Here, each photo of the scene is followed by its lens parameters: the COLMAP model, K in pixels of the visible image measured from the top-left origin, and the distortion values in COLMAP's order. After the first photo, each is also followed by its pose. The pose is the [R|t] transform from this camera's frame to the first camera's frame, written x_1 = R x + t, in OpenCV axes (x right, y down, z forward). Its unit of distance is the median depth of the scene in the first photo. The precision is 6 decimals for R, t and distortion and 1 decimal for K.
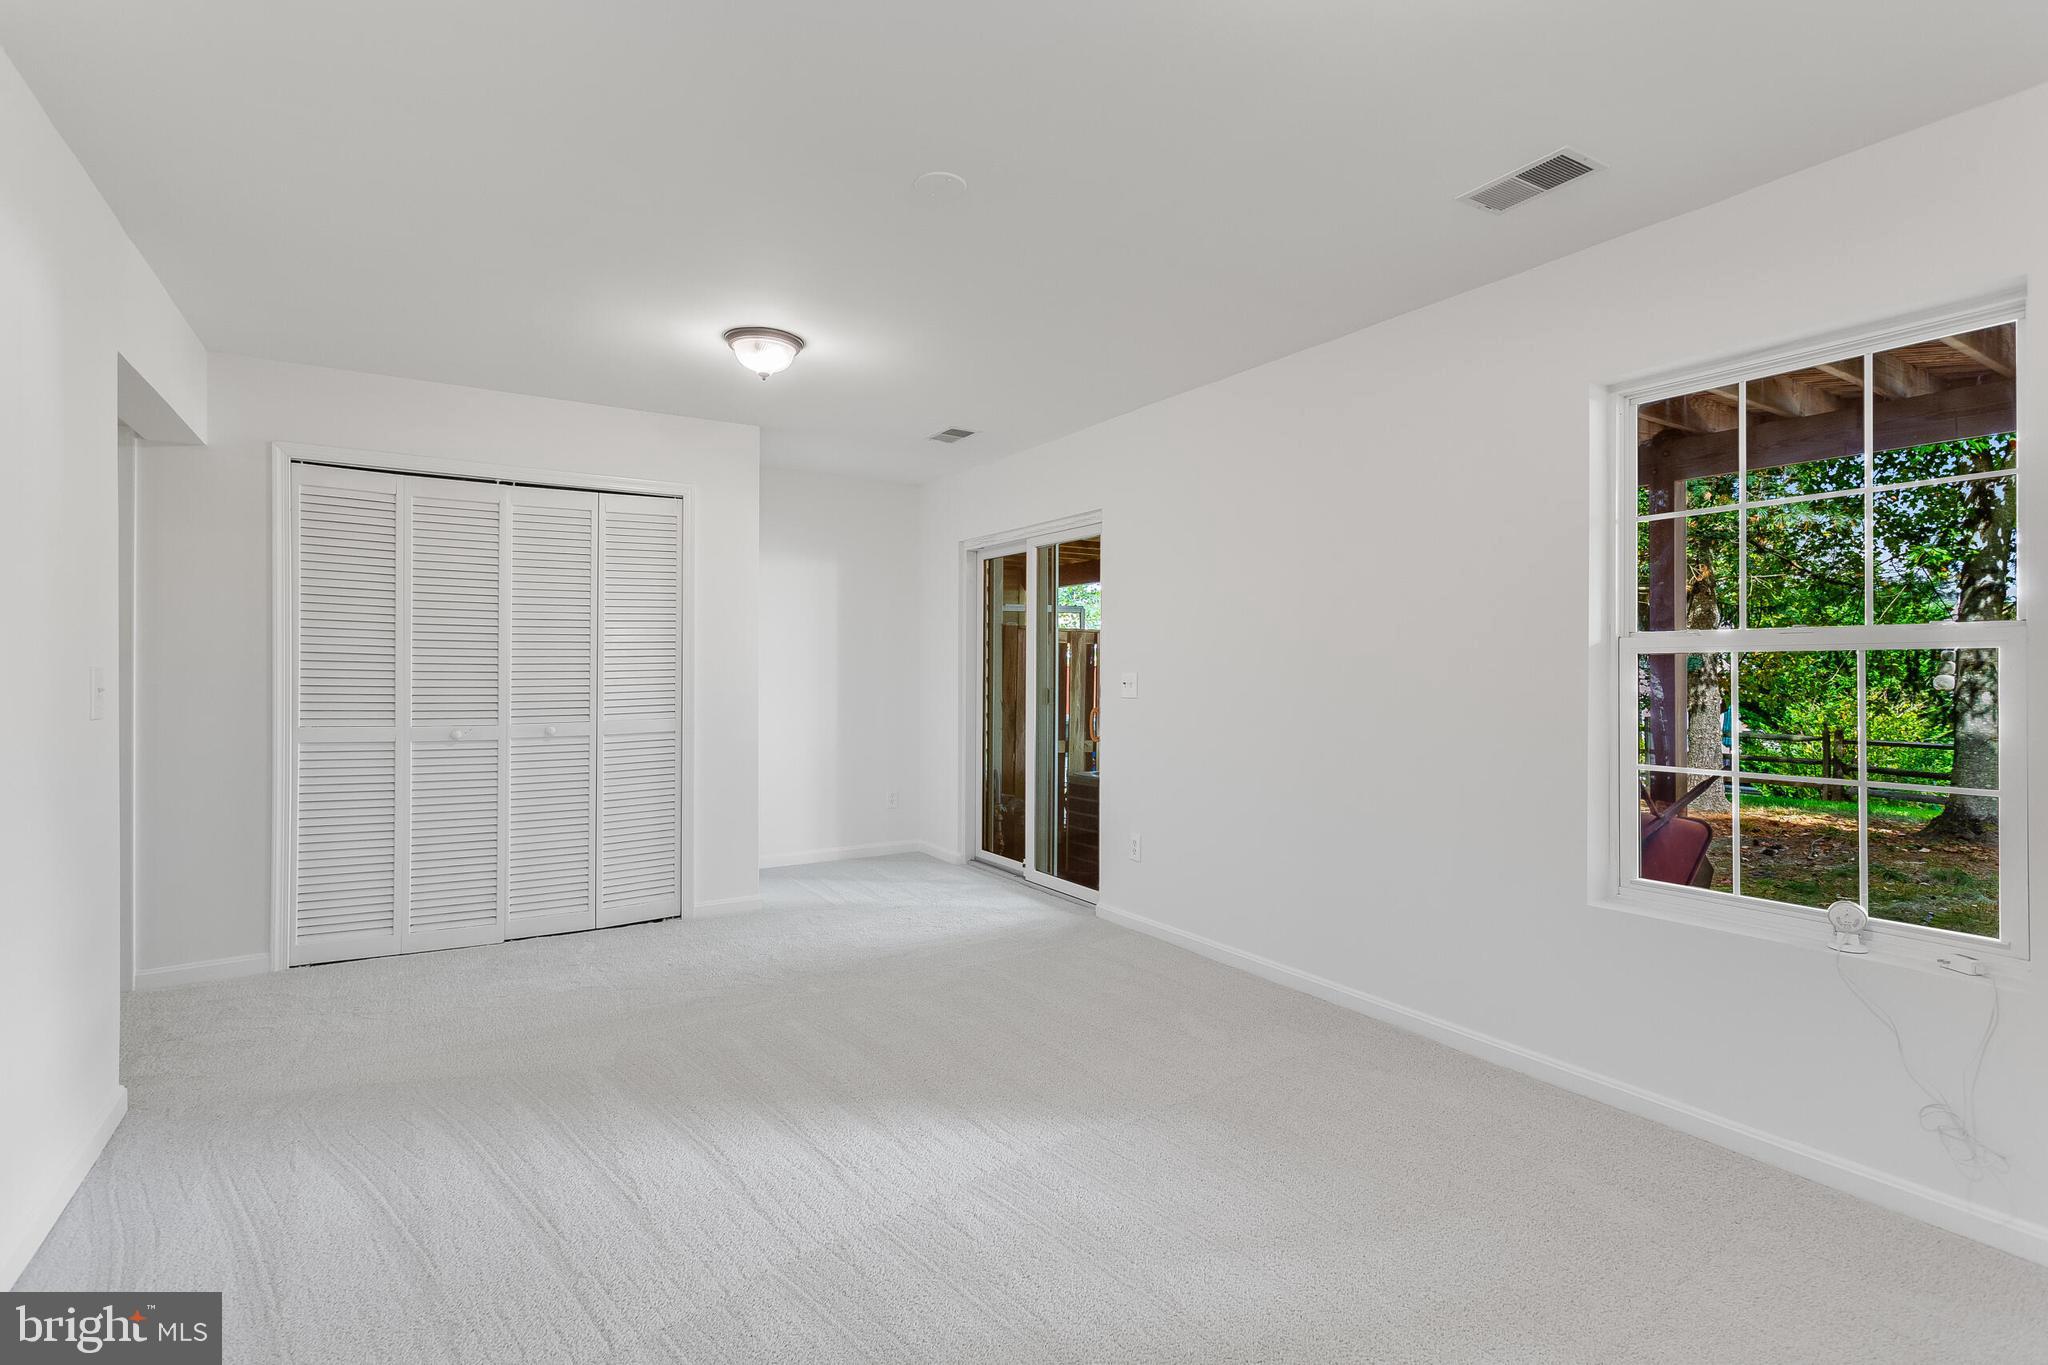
lens RADIAL K [[990.9, 0, 1030.1], [0, 990.9, 681.6], [0, 0, 1]] dist [0.016622, -0.000919]
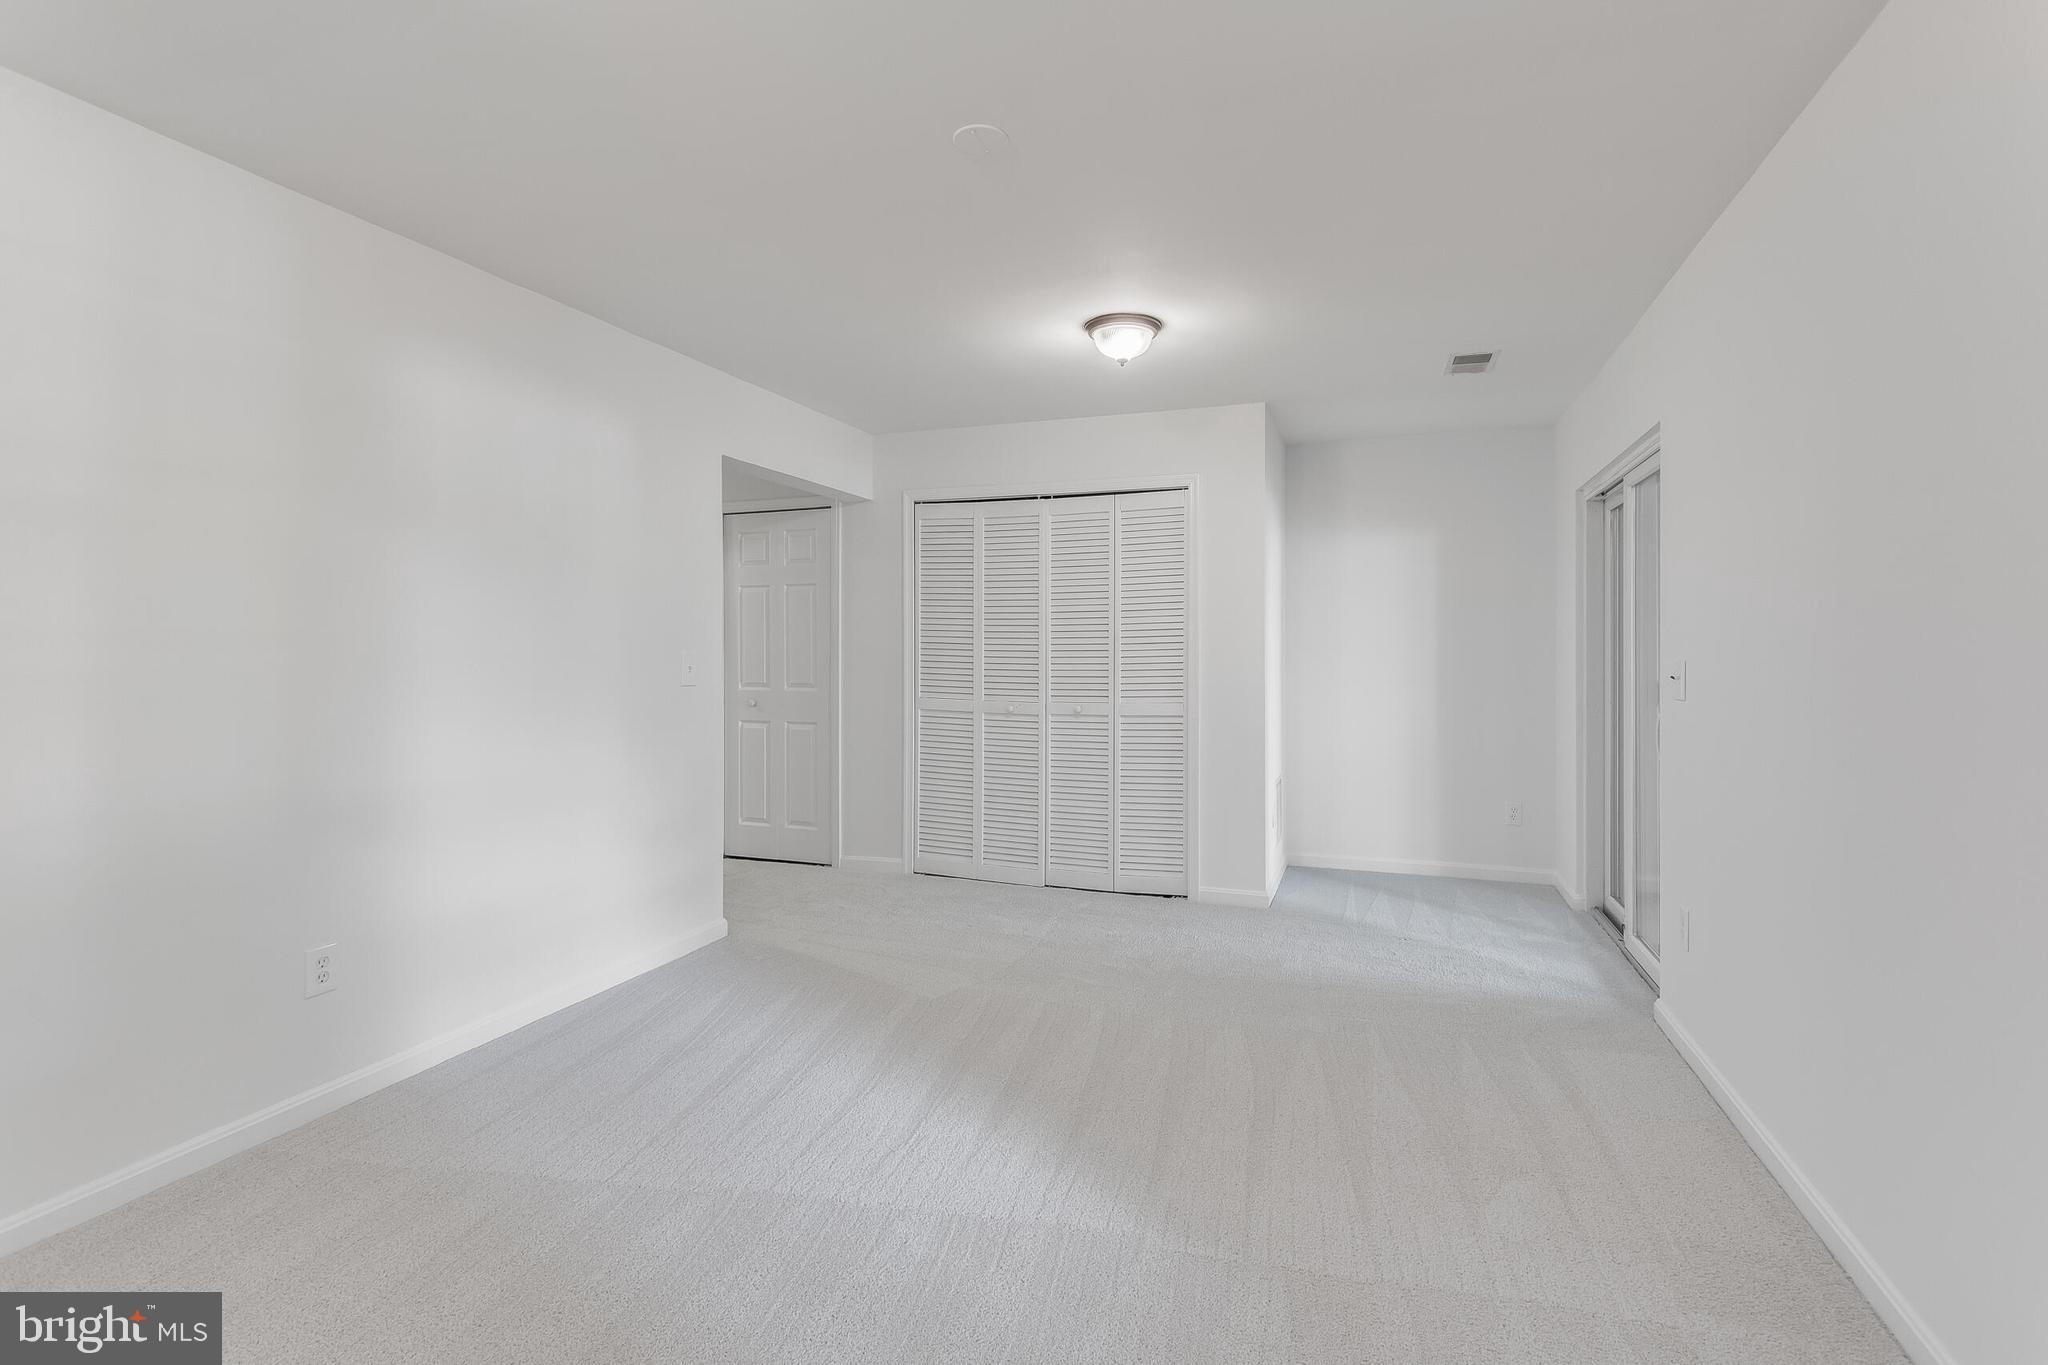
lens RADIAL K [[990.9, 0, 1021.9], [0, 990.9, 660.7], [0, 0, 1]] dist [0.016622, -0.000919]
pose [[0.609283, 0.007724, -0.792915, 0.401935], [-0.012214, 0.999925, 0.000355, -0.006190], [0.792859, 0.009469, 0.609332, 0.273816]]
